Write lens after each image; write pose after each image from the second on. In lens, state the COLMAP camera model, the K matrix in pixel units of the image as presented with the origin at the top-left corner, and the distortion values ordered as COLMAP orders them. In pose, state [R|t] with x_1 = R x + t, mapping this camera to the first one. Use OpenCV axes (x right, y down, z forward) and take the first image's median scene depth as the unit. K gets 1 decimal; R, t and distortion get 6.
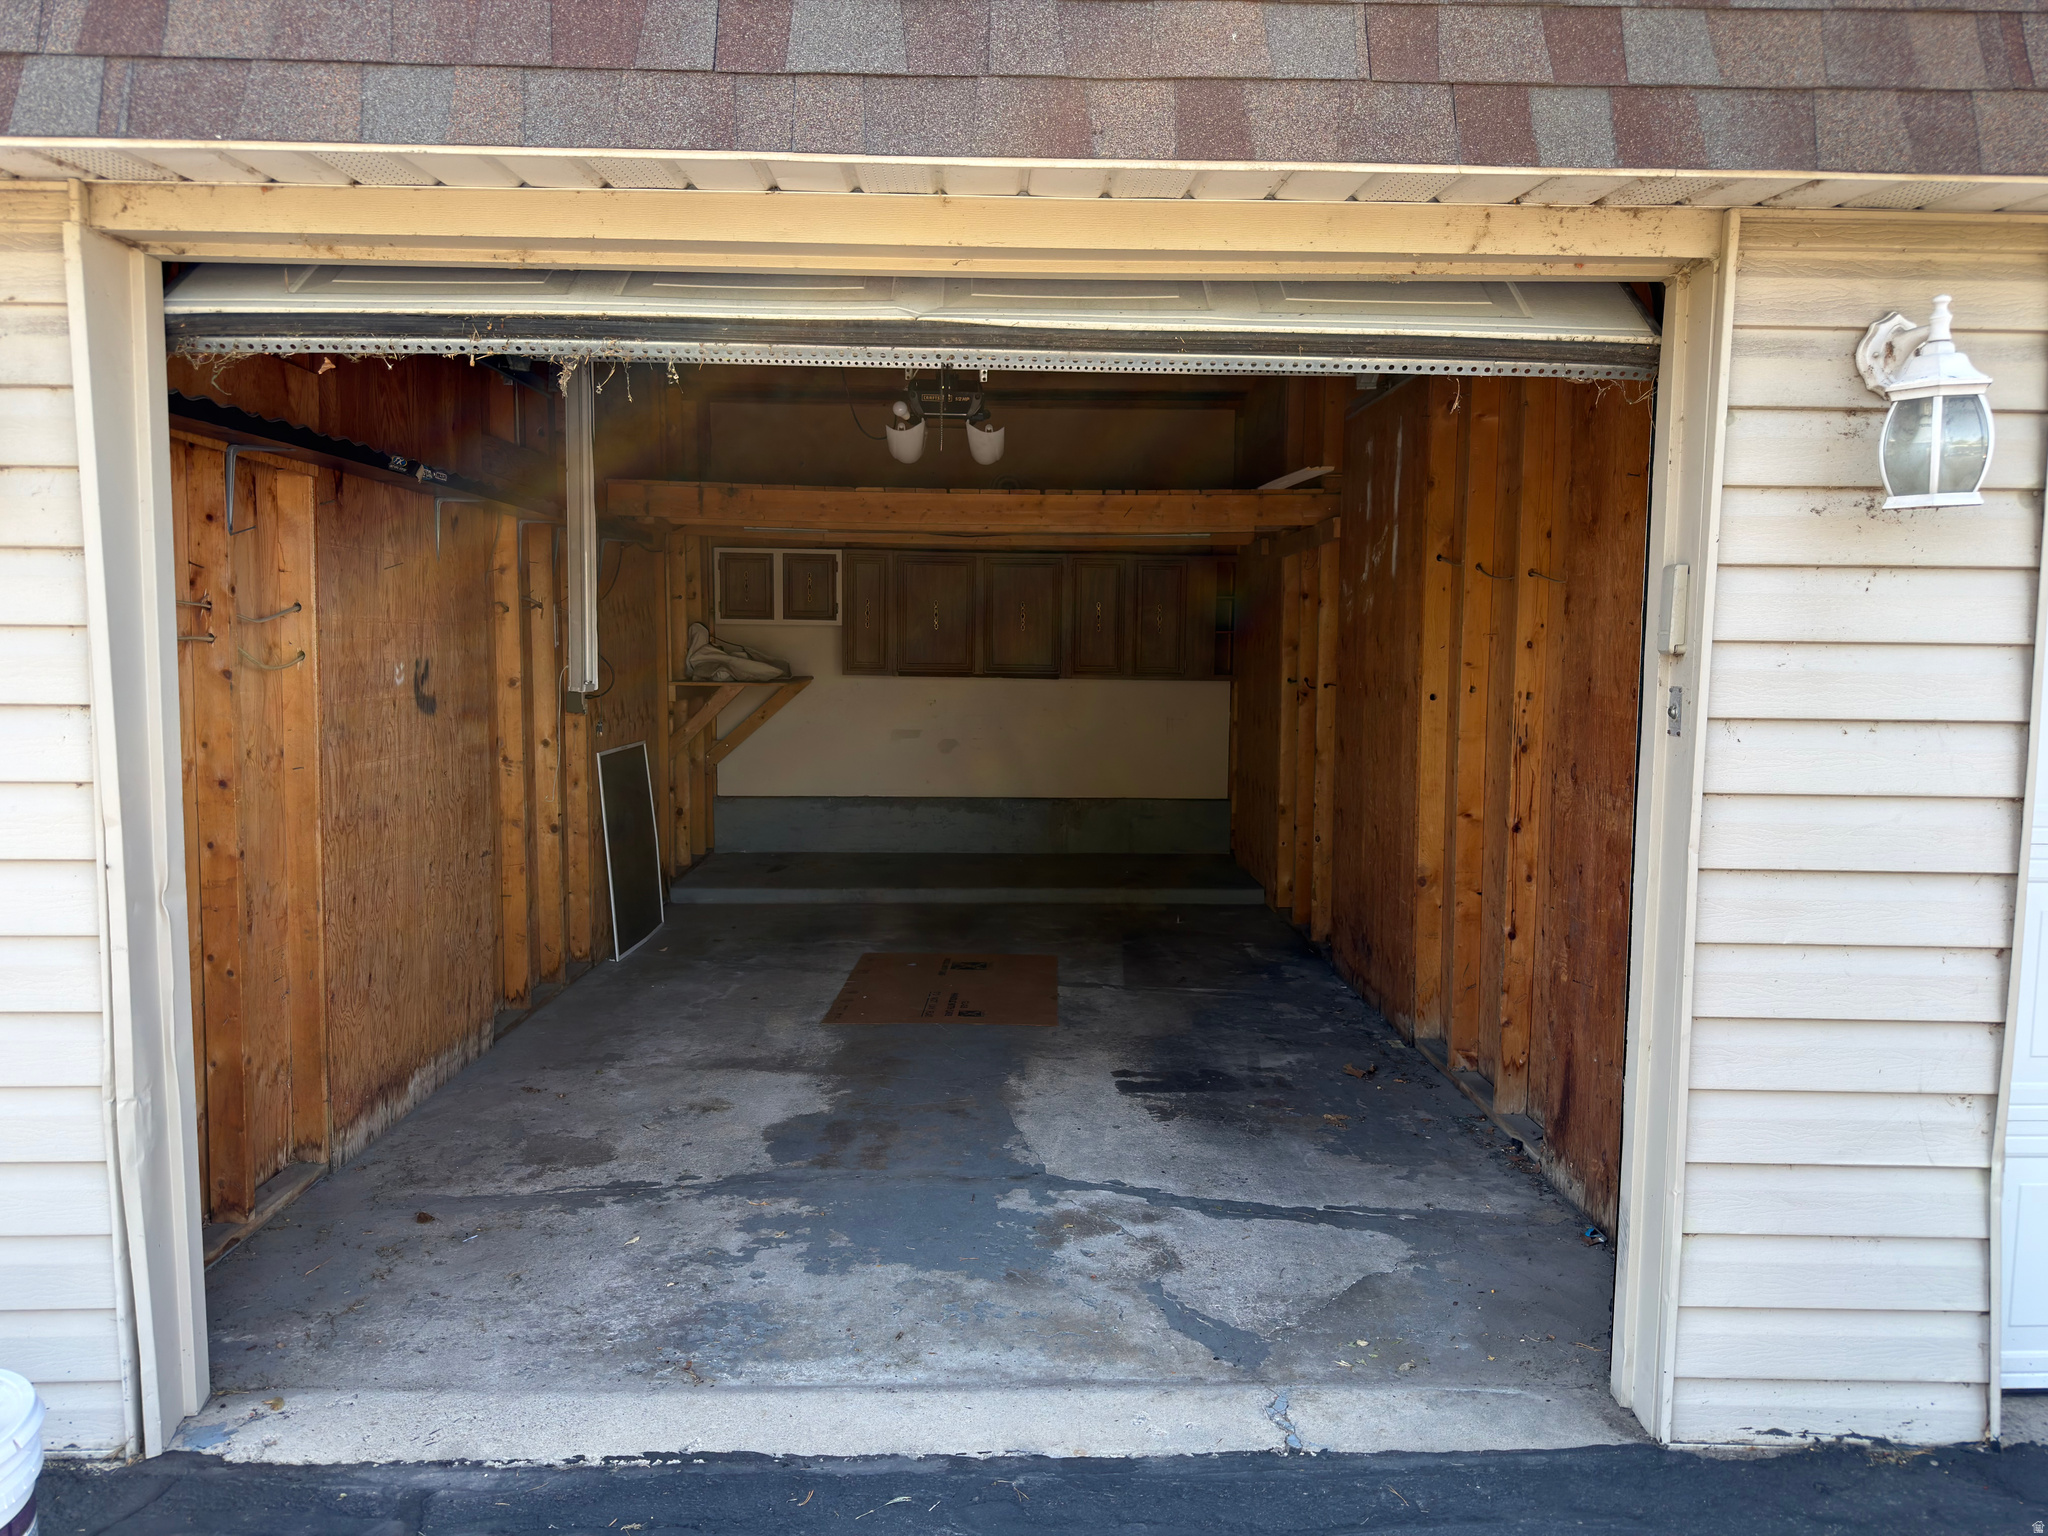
lens RADIAL K [[1407.0, 0, 1024.0], [0, 1407.0, 768.0], [0, 0, 1]] dist [0.099427, -0.118044]
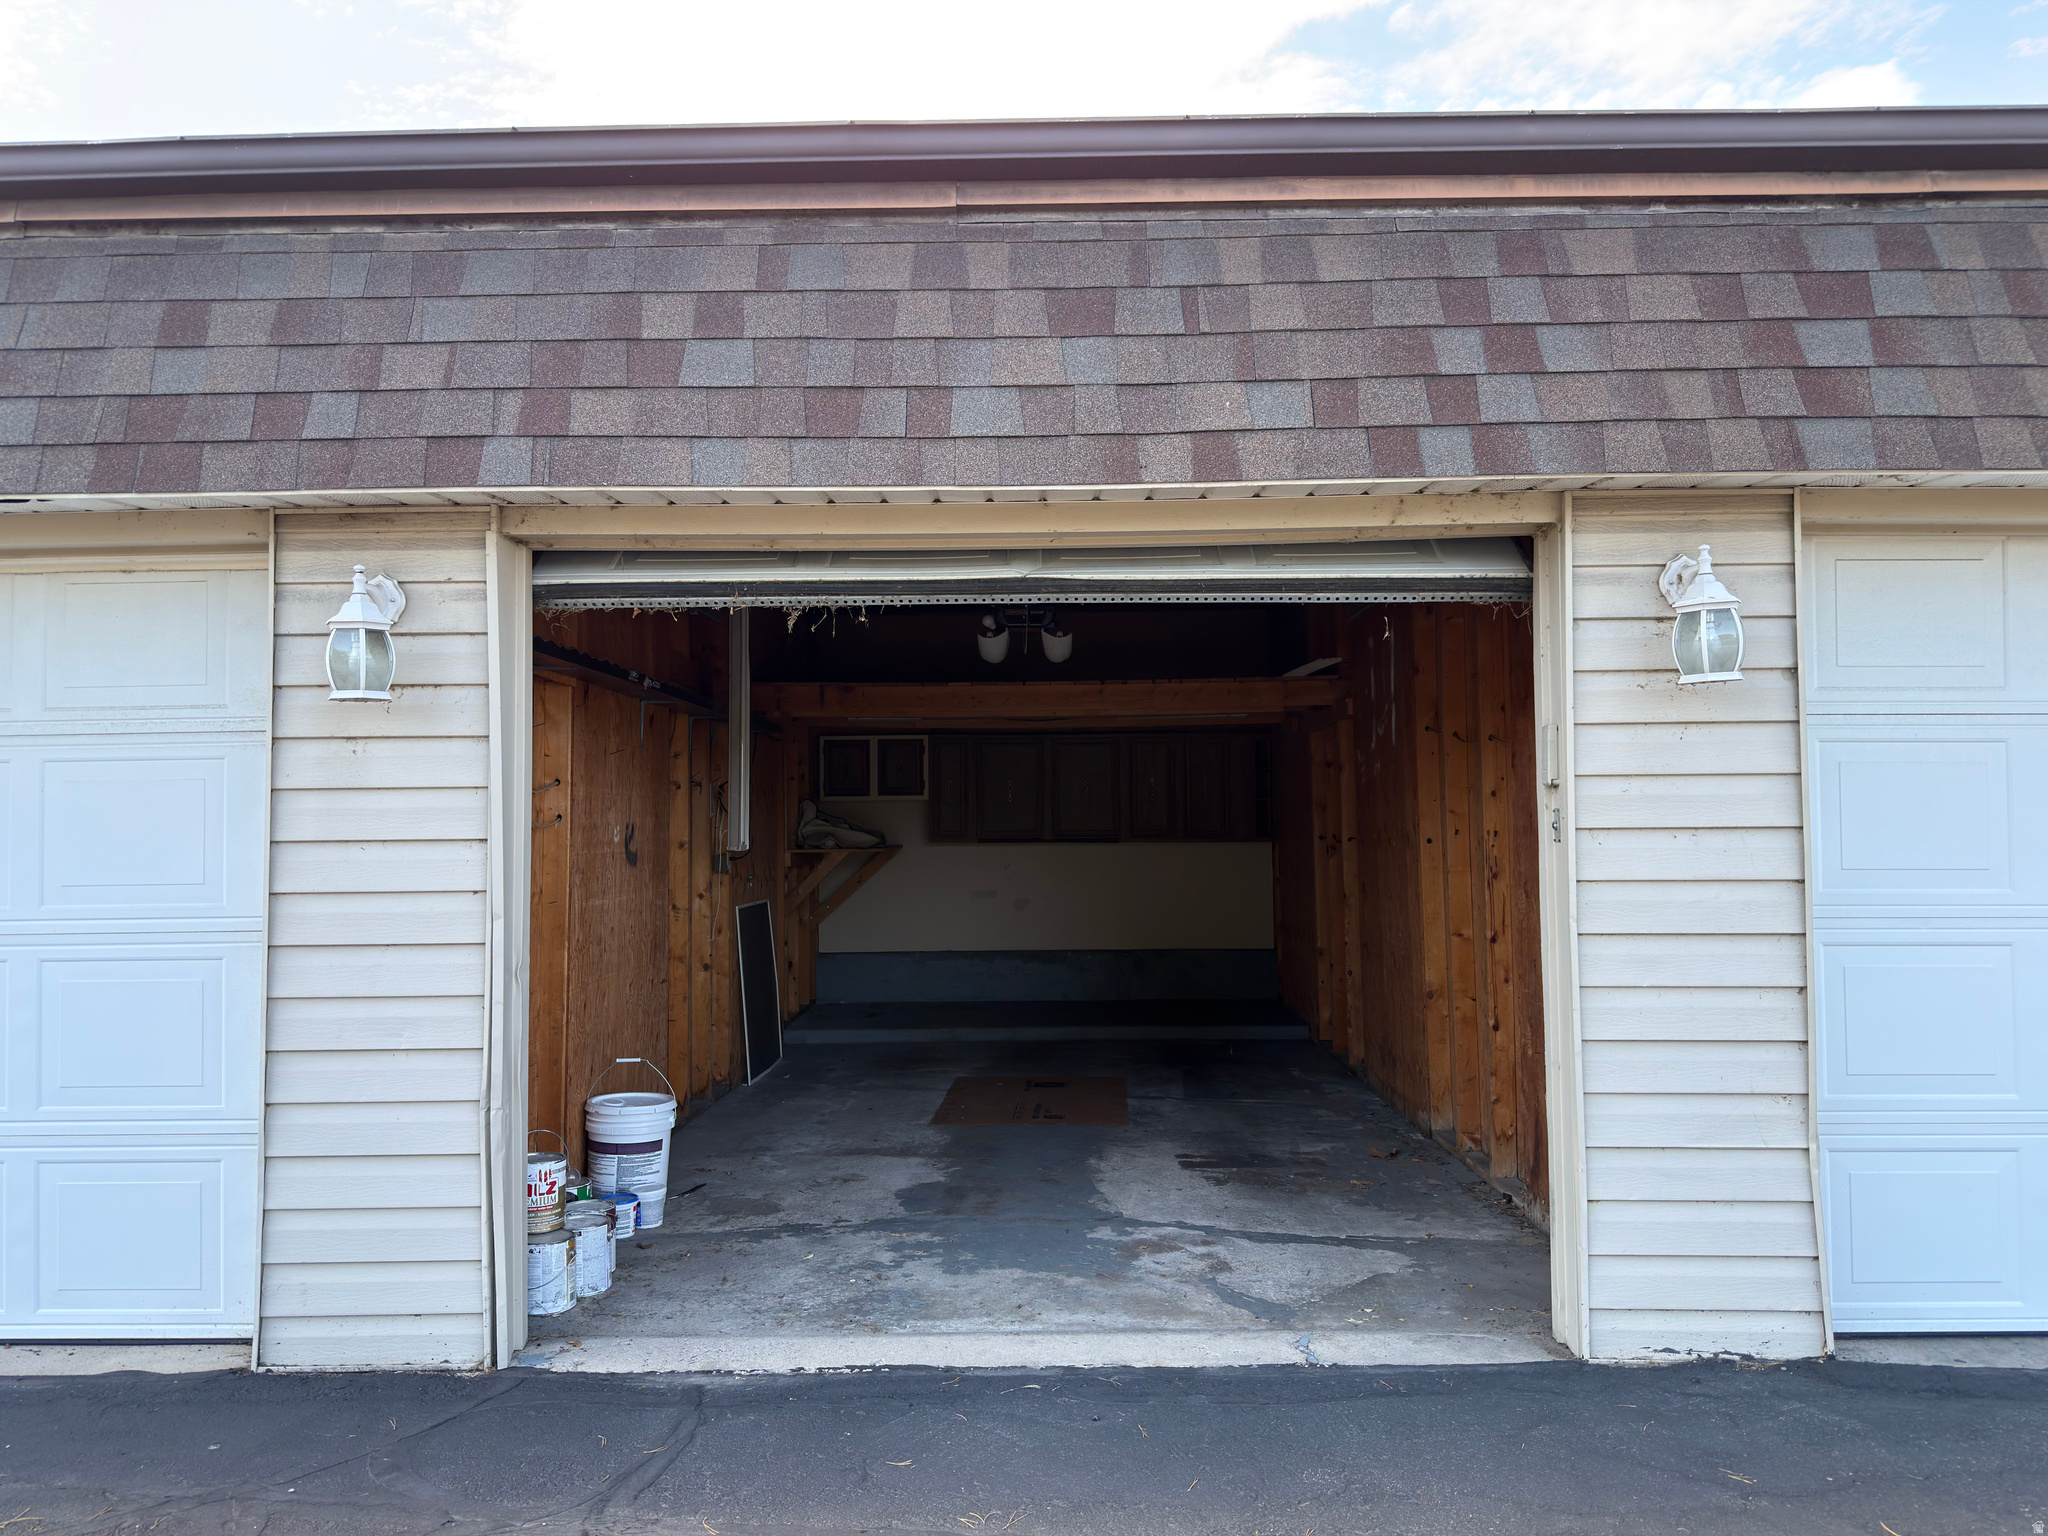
lens RADIAL K [[1407.0, 0, 1024.0], [0, 1407.0, 768.0], [0, 0, 1]] dist [0.099427, -0.118044]
pose [[0.999059, -0.020946, -0.037969, -0.021646], [0.015763, 0.991125, -0.131994, 0.073400], [0.040397, 0.131271, 0.990523, -0.392145]]
